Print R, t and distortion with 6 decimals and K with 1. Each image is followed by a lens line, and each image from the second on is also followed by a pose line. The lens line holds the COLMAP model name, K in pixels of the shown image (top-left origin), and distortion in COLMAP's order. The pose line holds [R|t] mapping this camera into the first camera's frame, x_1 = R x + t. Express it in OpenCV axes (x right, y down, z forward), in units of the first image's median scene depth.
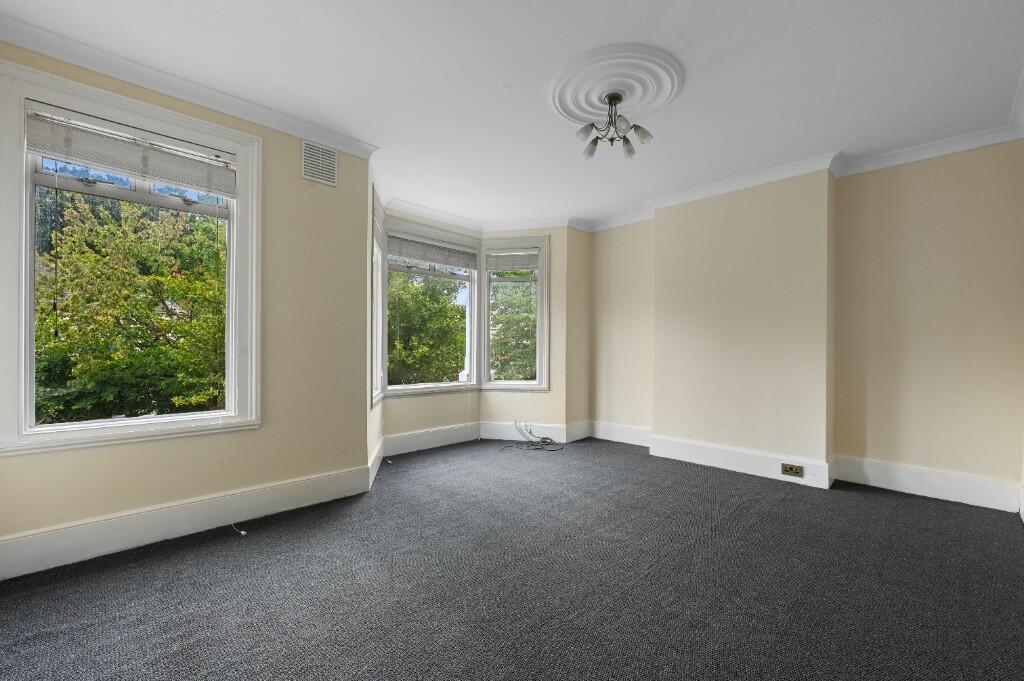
lens RADIAL K [[422.5, 0, 516.6], [0, 422.5, 342.6], [0, 0, 1]] dist [-0.000542, -0.000063]
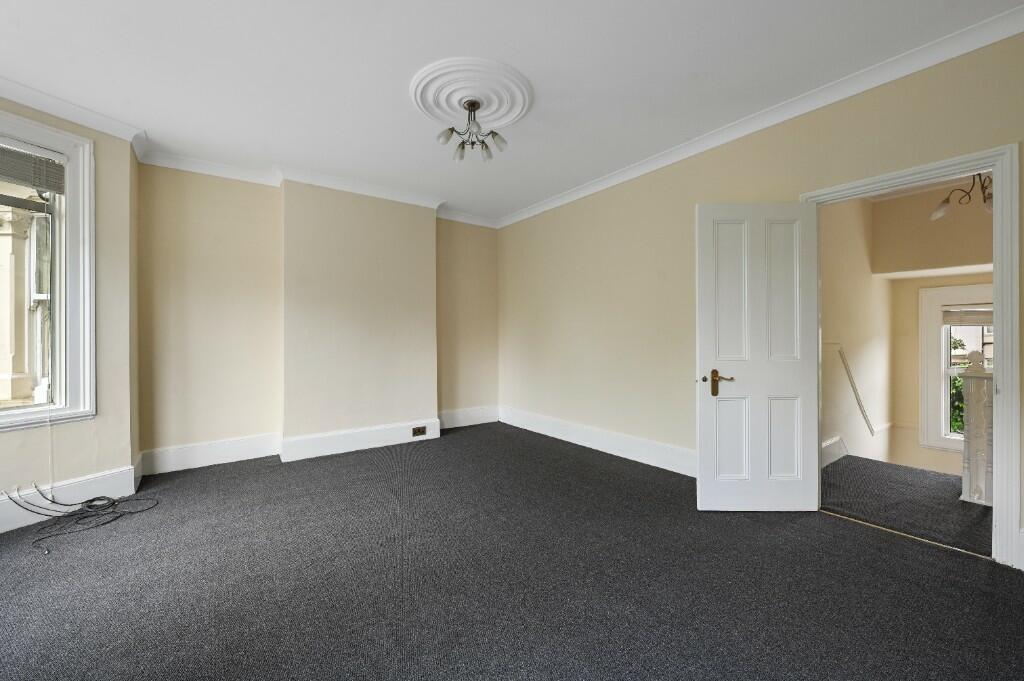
lens RADIAL K [[409.1, 0, 513.9], [0, 409.1, 337.0], [0, 0, 1]] dist [-0.020262, 0.001319]
pose [[0.148767, -0.002833, 0.988868, -0.500054], [-0.001642, 0.999994, 0.003112, 0.007153], [-0.988871, -0.002087, 0.148762, 0.482601]]
